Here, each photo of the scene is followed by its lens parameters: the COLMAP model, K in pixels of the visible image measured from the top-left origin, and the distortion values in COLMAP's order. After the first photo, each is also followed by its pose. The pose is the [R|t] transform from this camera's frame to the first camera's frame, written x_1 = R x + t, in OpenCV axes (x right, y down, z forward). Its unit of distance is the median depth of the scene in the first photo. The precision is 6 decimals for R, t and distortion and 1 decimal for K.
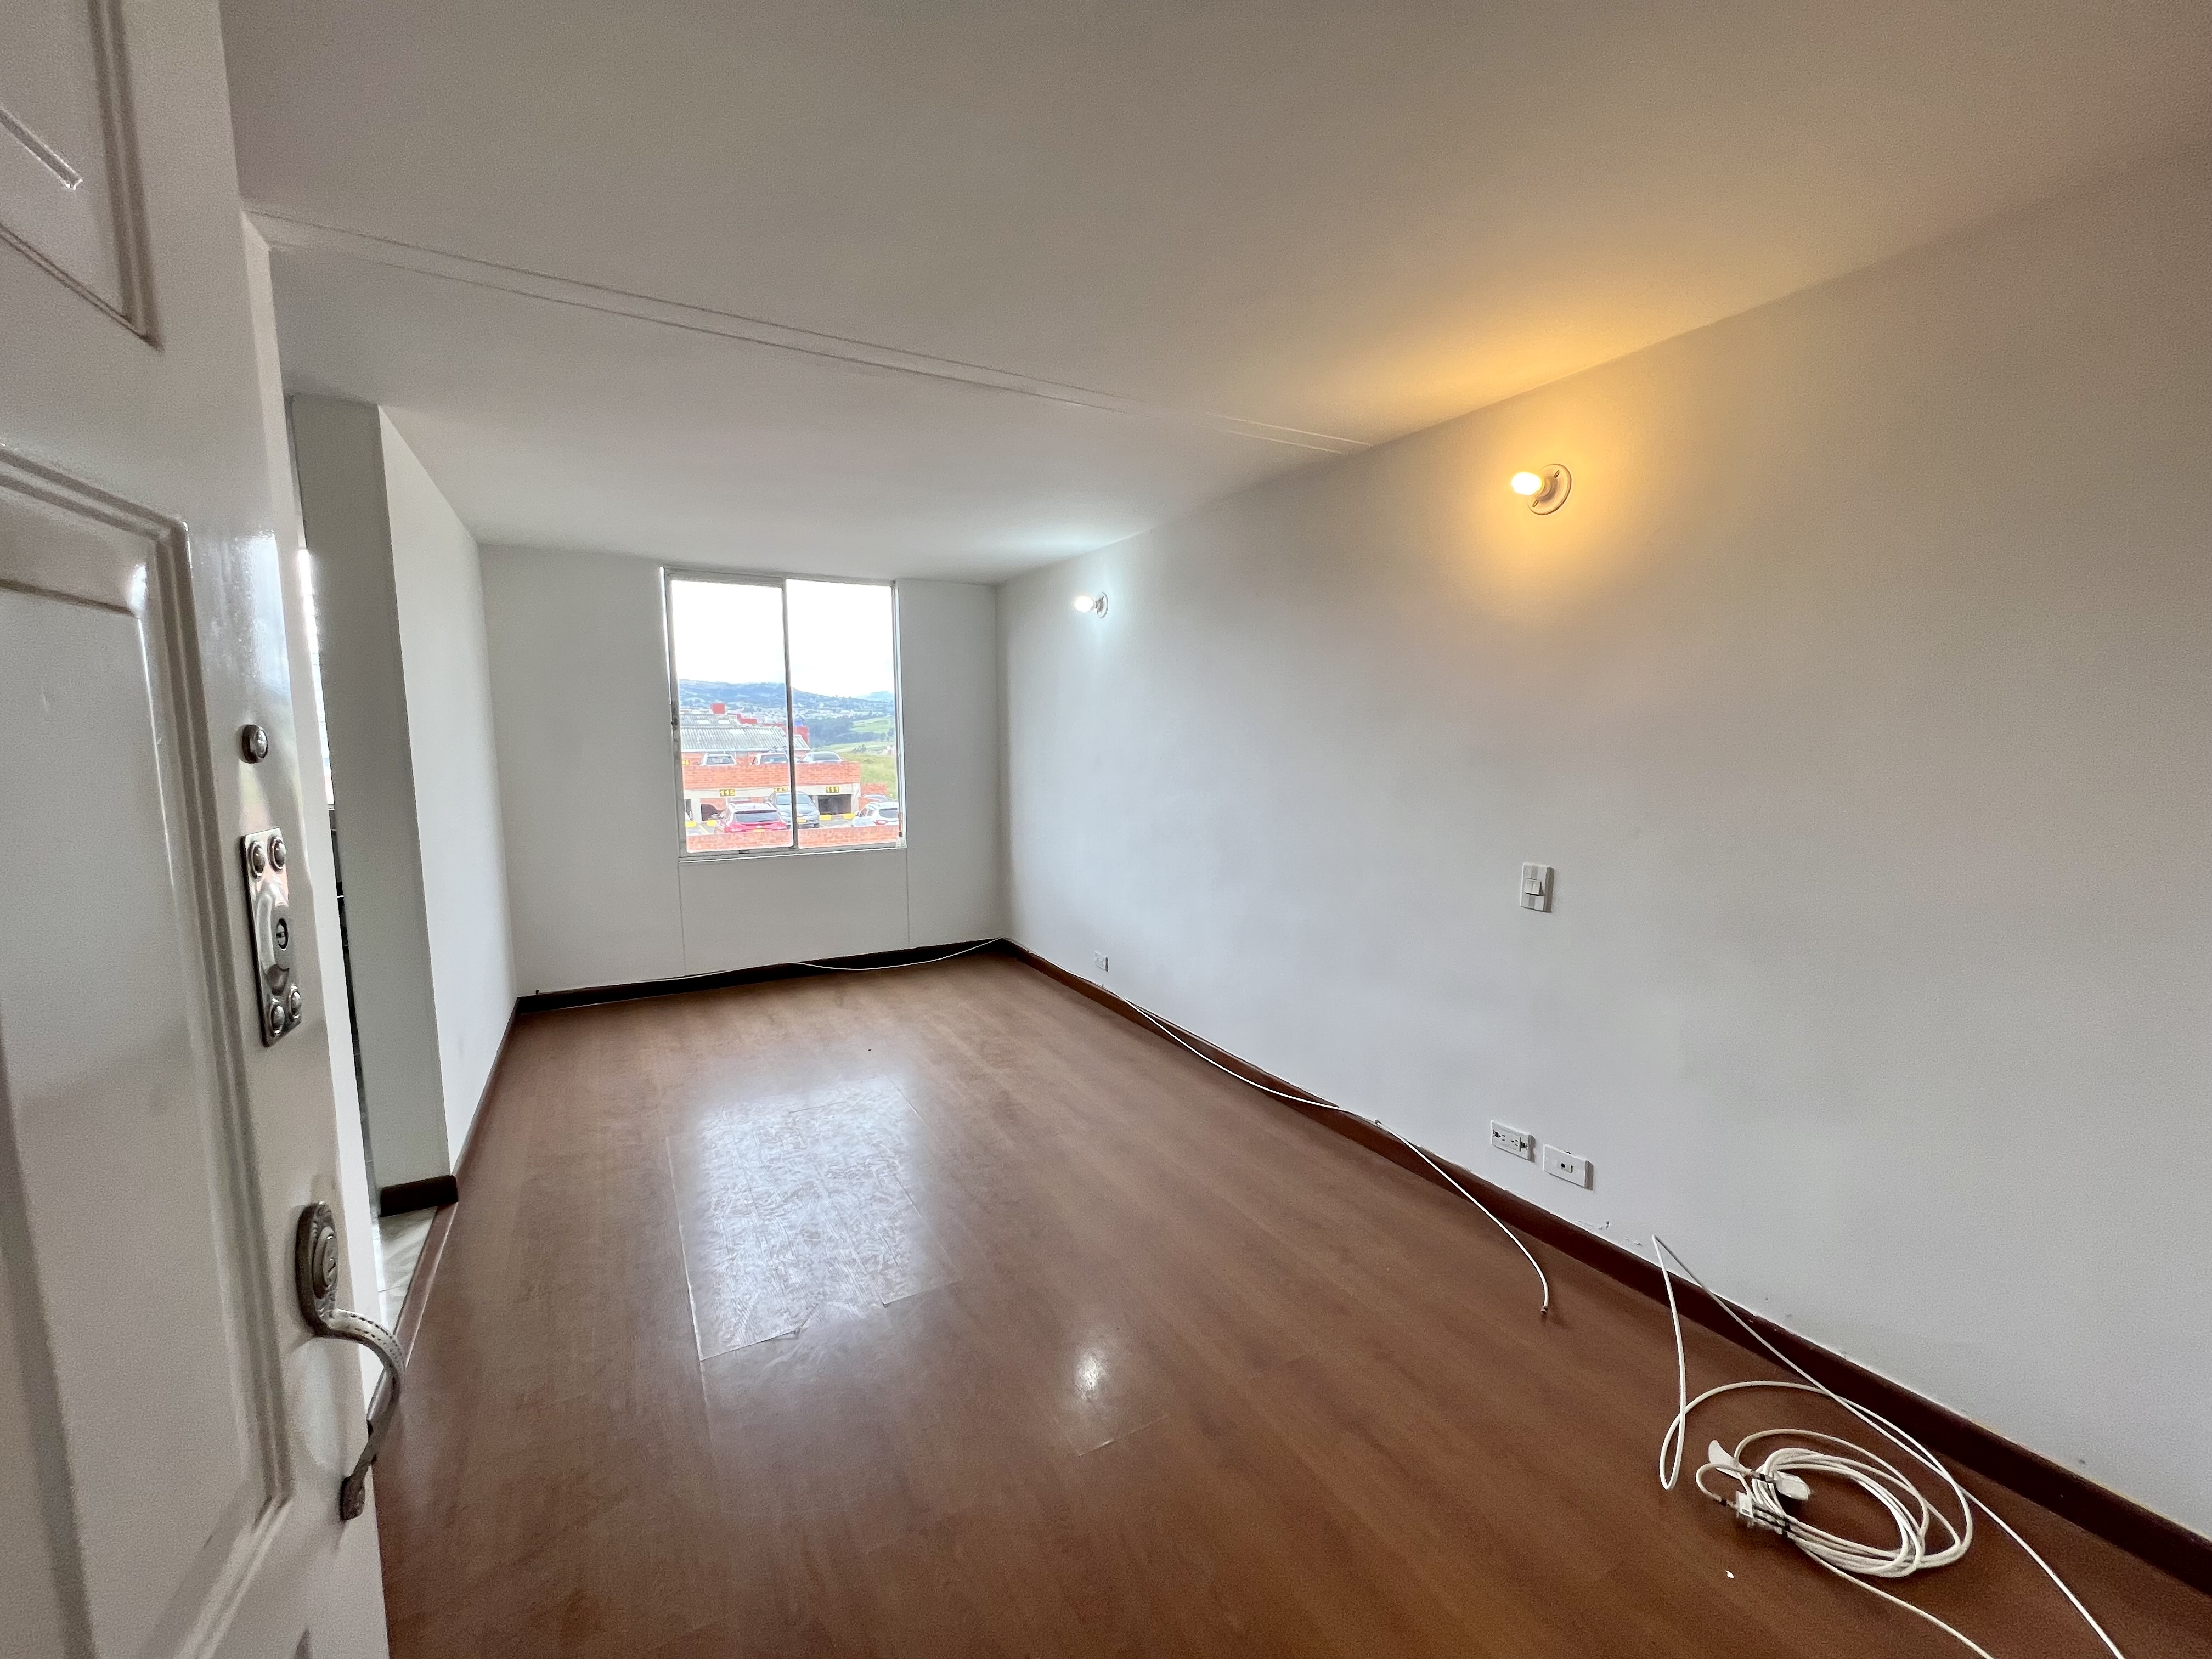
lens RADIAL K [[882.6, 0, 1102.8], [0, 882.6, 836.9], [0, 0, 1]] dist [-0.001021, 0.000425]
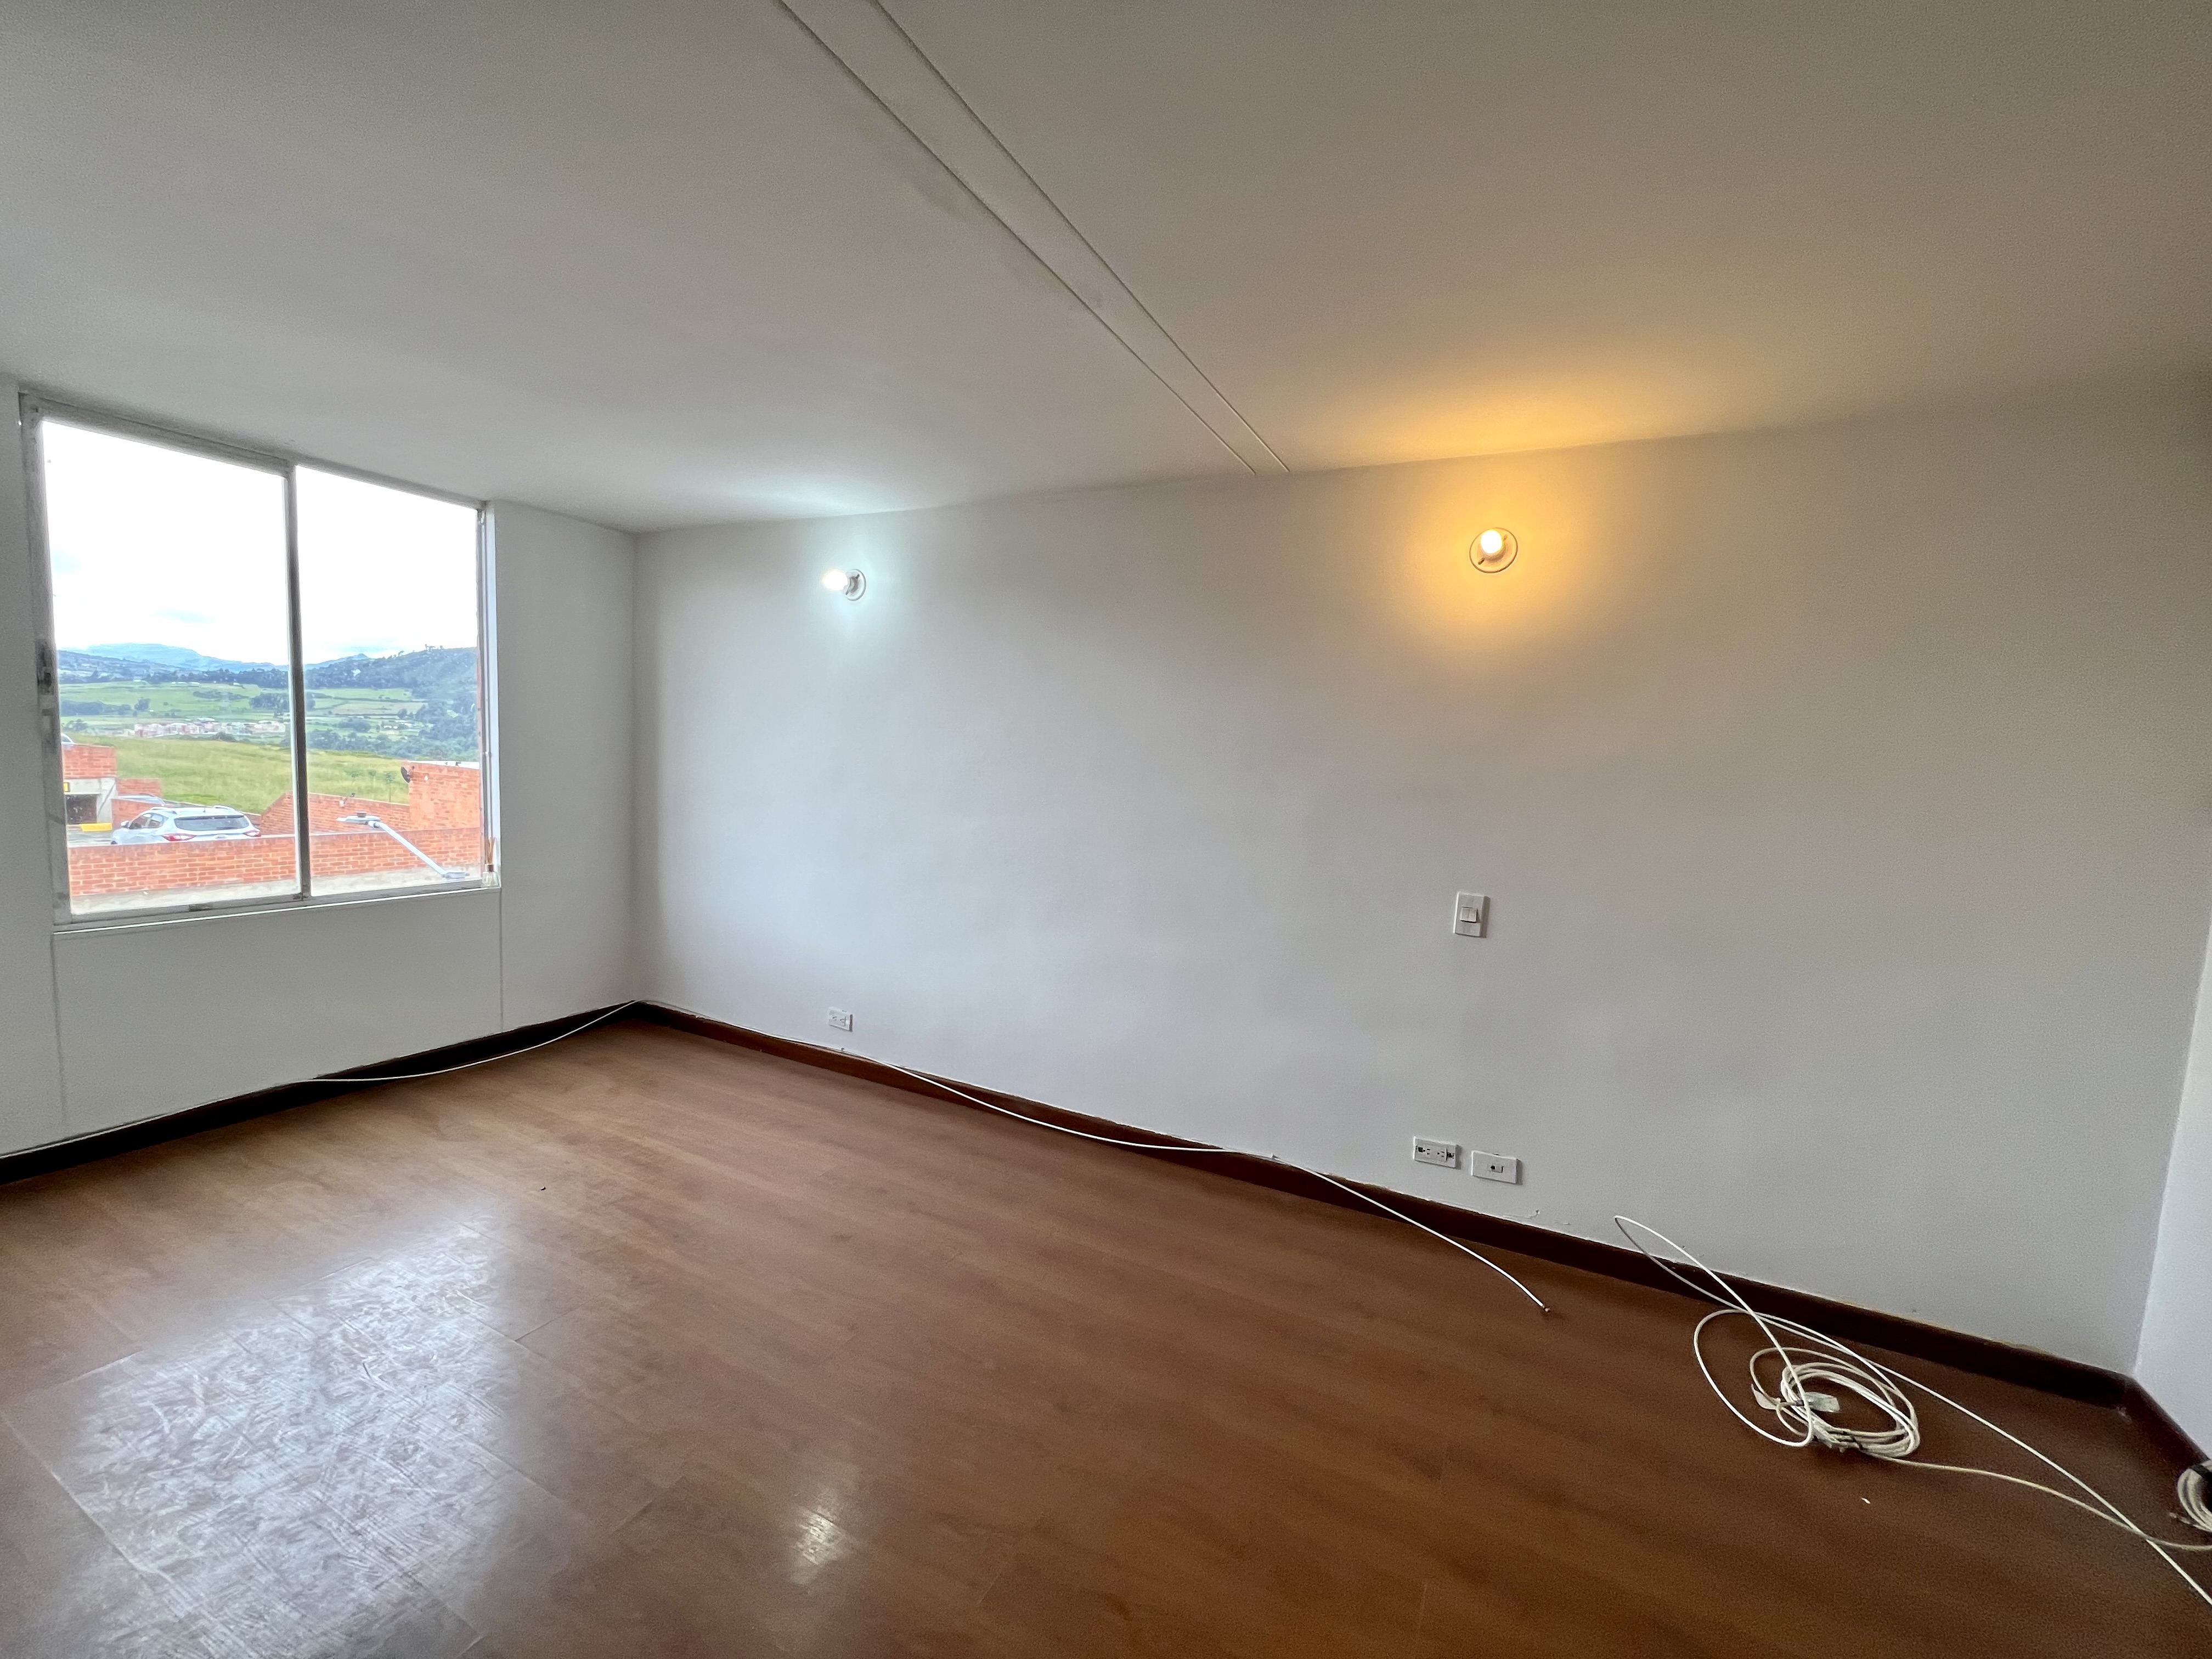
lens RADIAL K [[882.6, 0, 1102.8], [0, 882.6, 836.9], [0, 0, 1]] dist [-0.001021, 0.000425]
pose [[0.829794, -0.008598, 0.558004, -0.269930], [0.013997, 0.999887, -0.005409, -0.021650], [-0.557895, 0.012299, 0.829821, 0.196647]]
